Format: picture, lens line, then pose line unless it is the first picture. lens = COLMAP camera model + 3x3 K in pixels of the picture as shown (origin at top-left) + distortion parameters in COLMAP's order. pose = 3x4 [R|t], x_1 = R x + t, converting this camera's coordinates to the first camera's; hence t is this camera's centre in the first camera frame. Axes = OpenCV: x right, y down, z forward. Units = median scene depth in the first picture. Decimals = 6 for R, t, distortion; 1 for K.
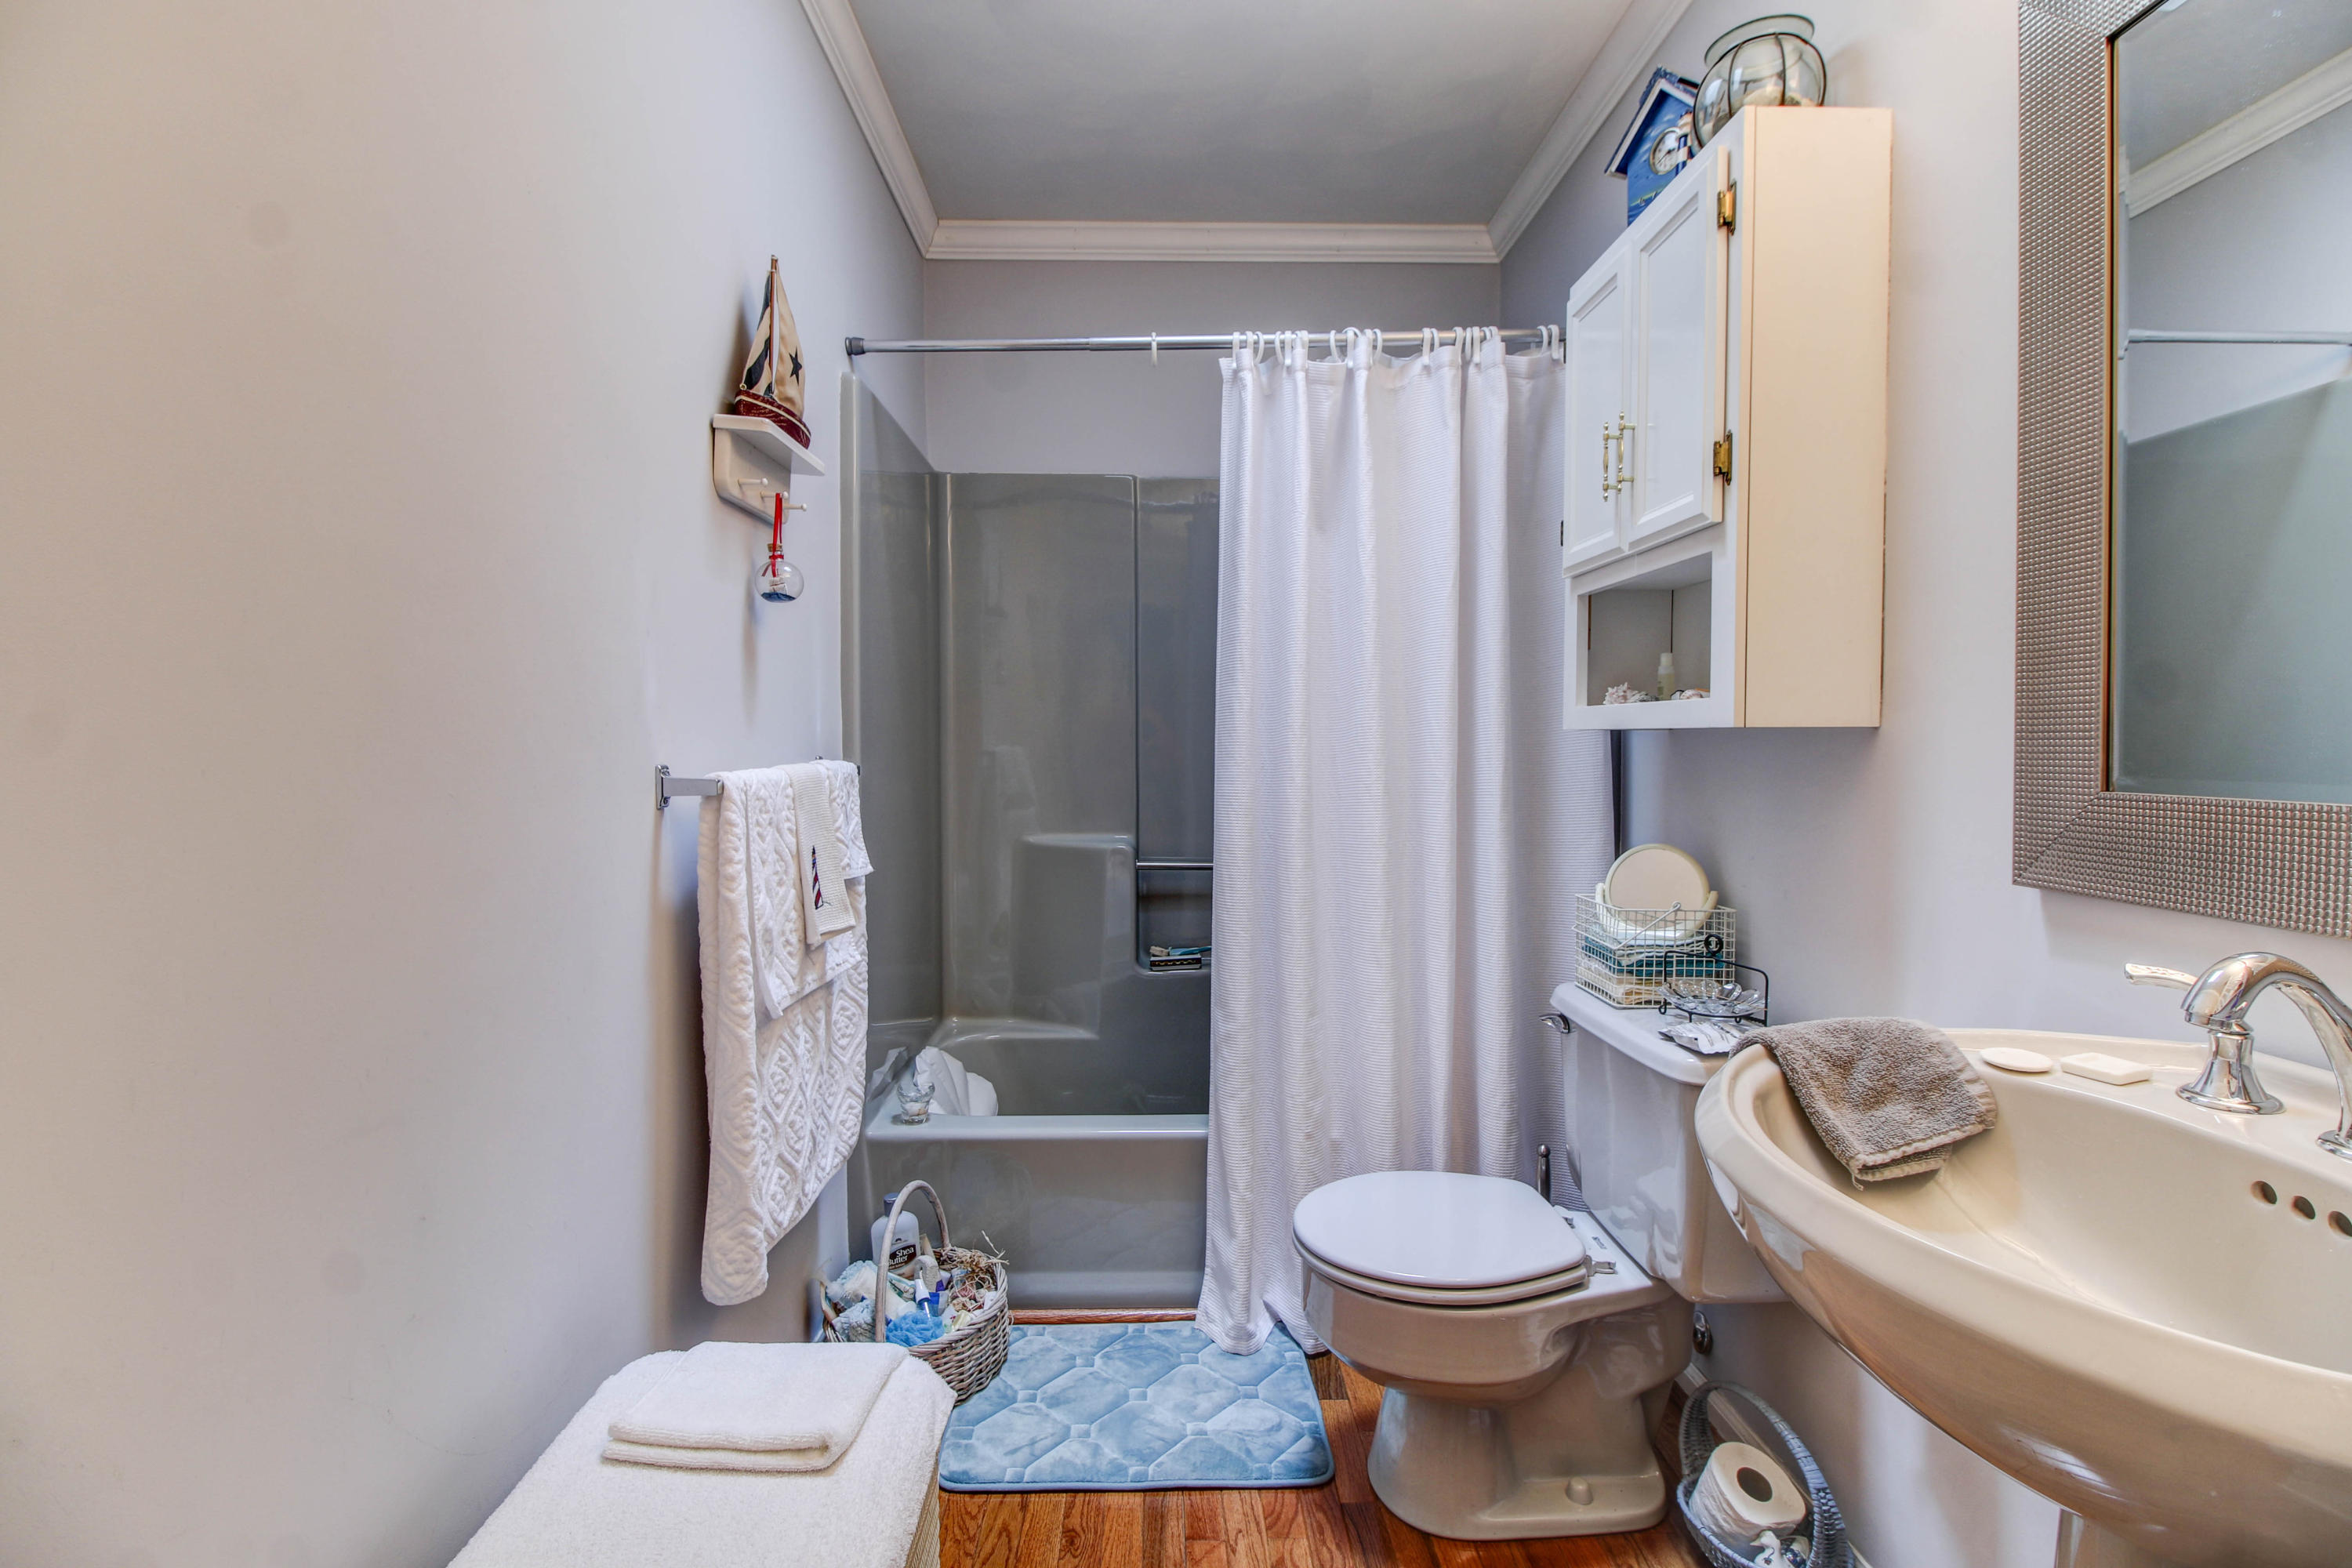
lens RADIAL K [[1071.7, 0, 1169.5], [0, 1071.7, 767.4], [0, 0, 1]] dist [0.025227, -0.017851]
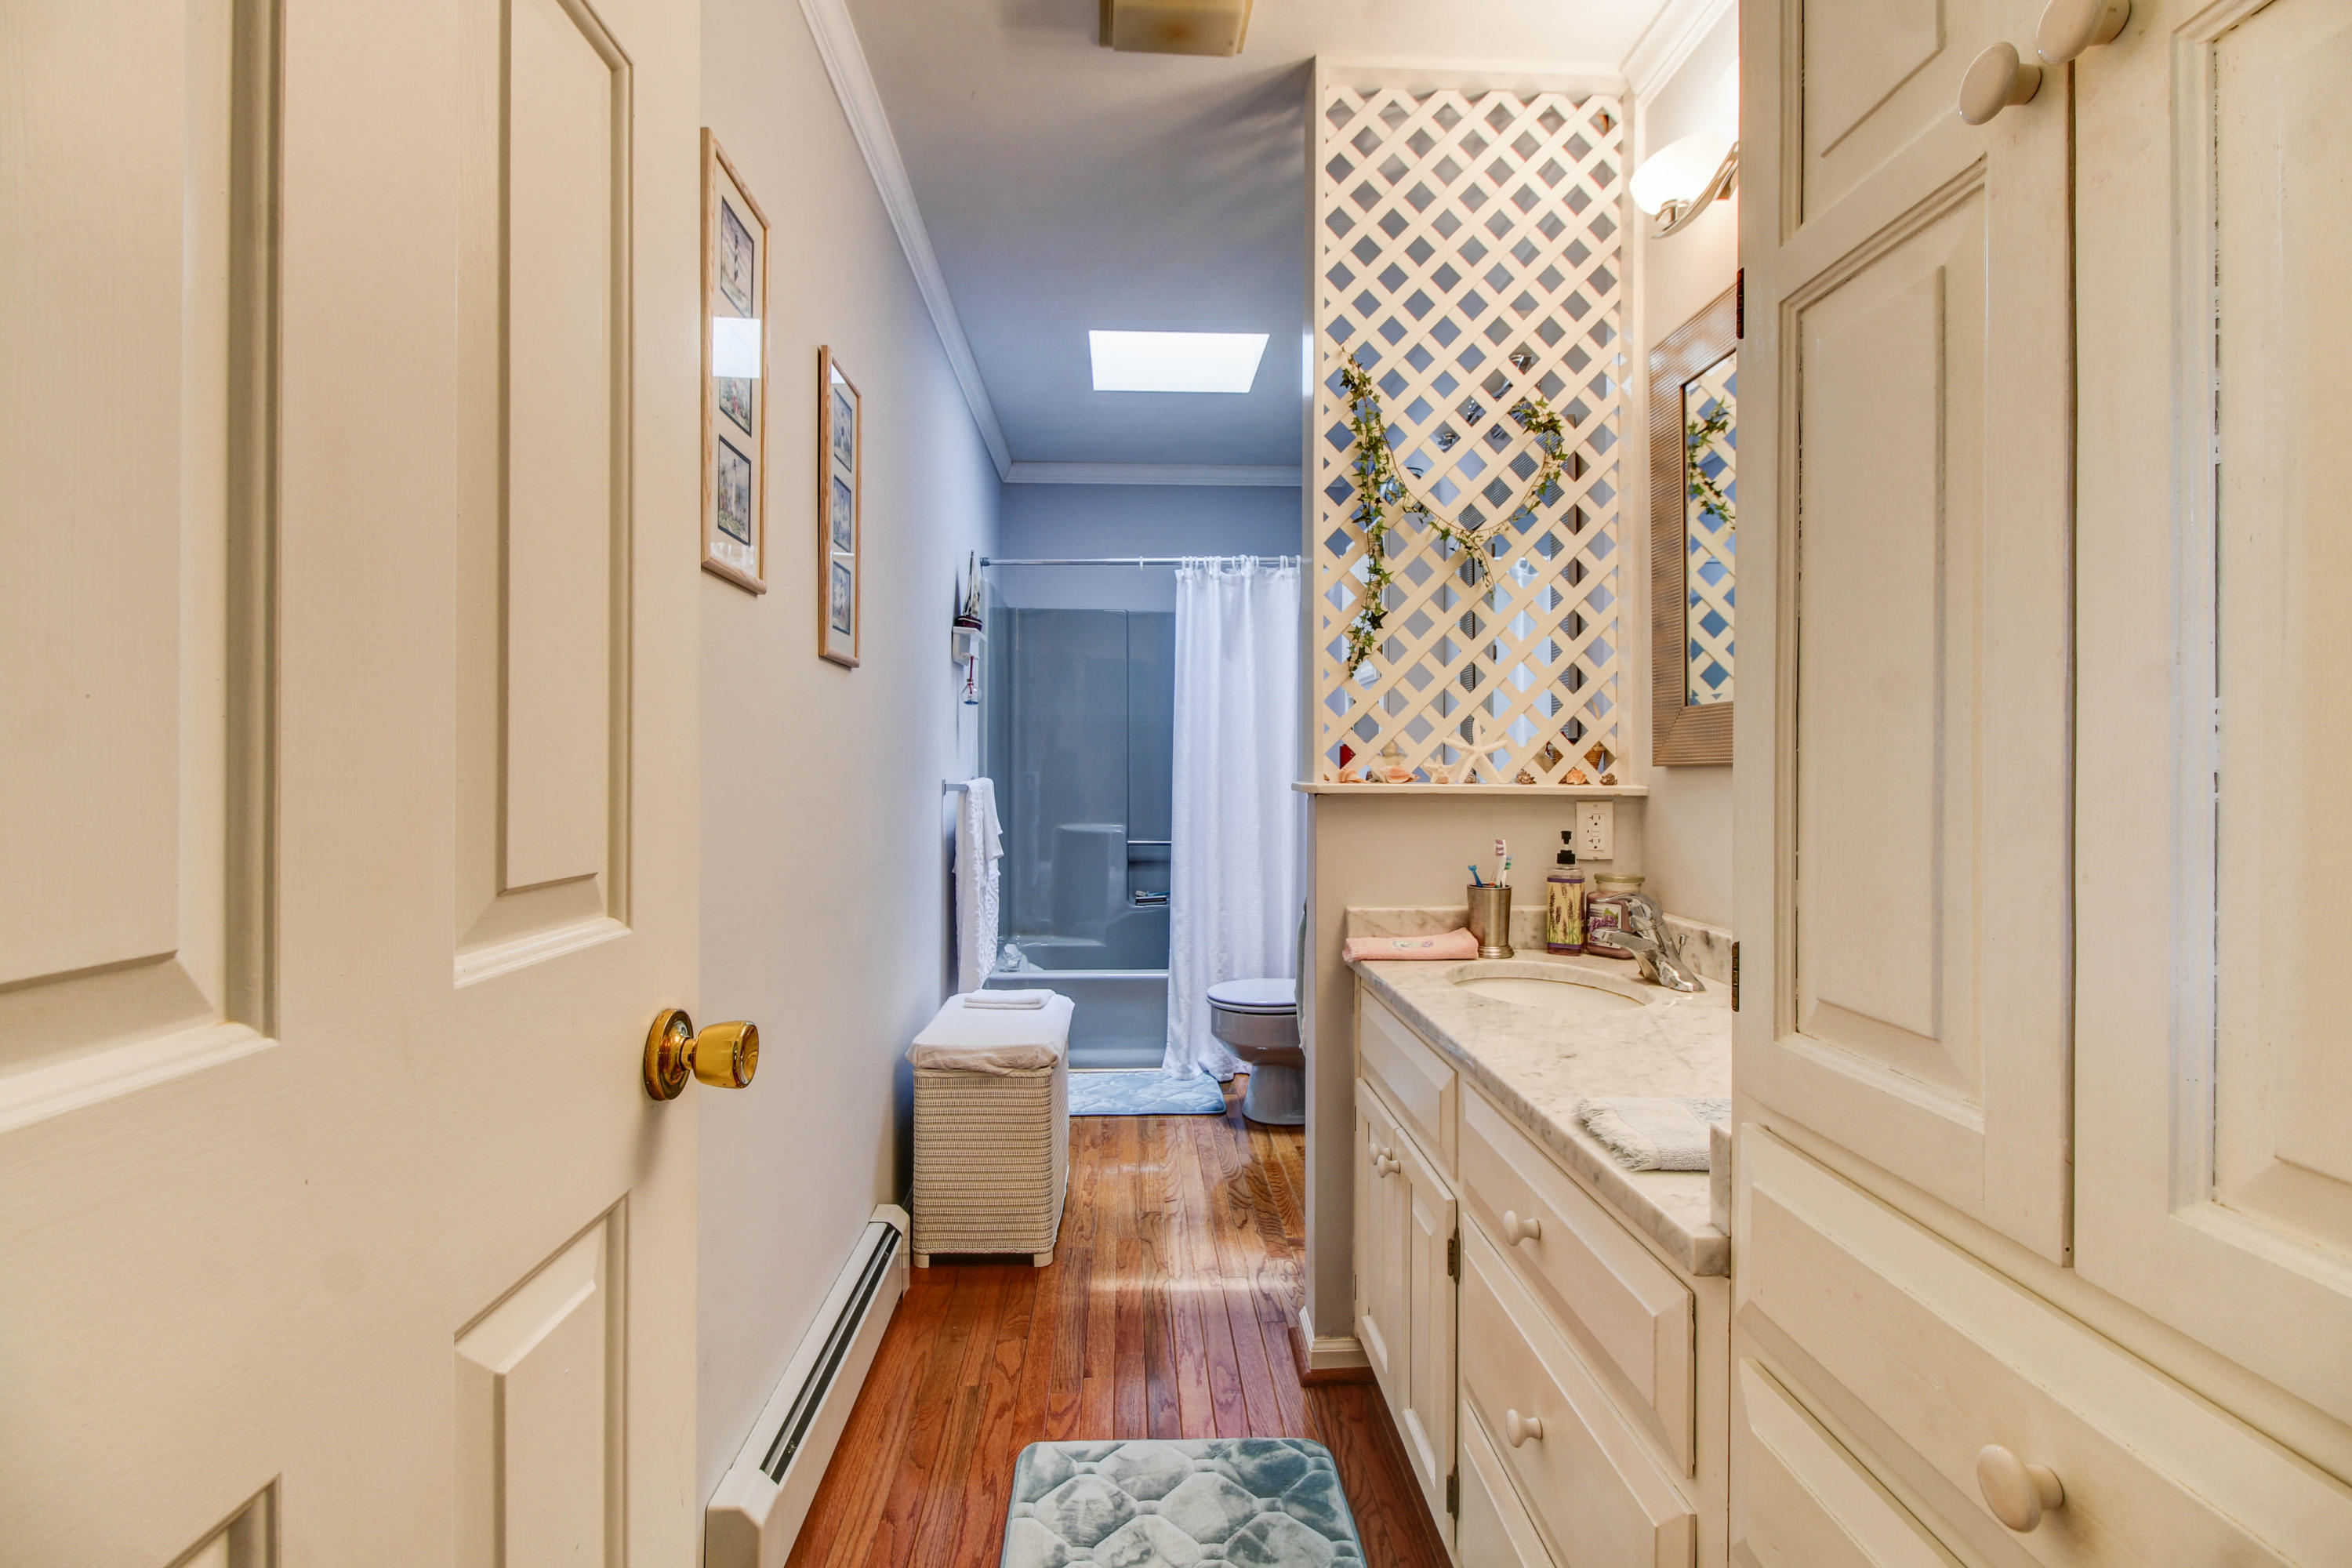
lens RADIAL K [[1071.7, 0, 1169.5], [0, 1071.7, 767.4], [0, 0, 1]] dist [0.025227, -0.017851]
pose [[0.999554, 0.002037, 0.029795, -0.019392], [-0.001269, 0.999667, -0.025777, 0.022608], [-0.029838, 0.025728, 0.999224, -0.912332]]
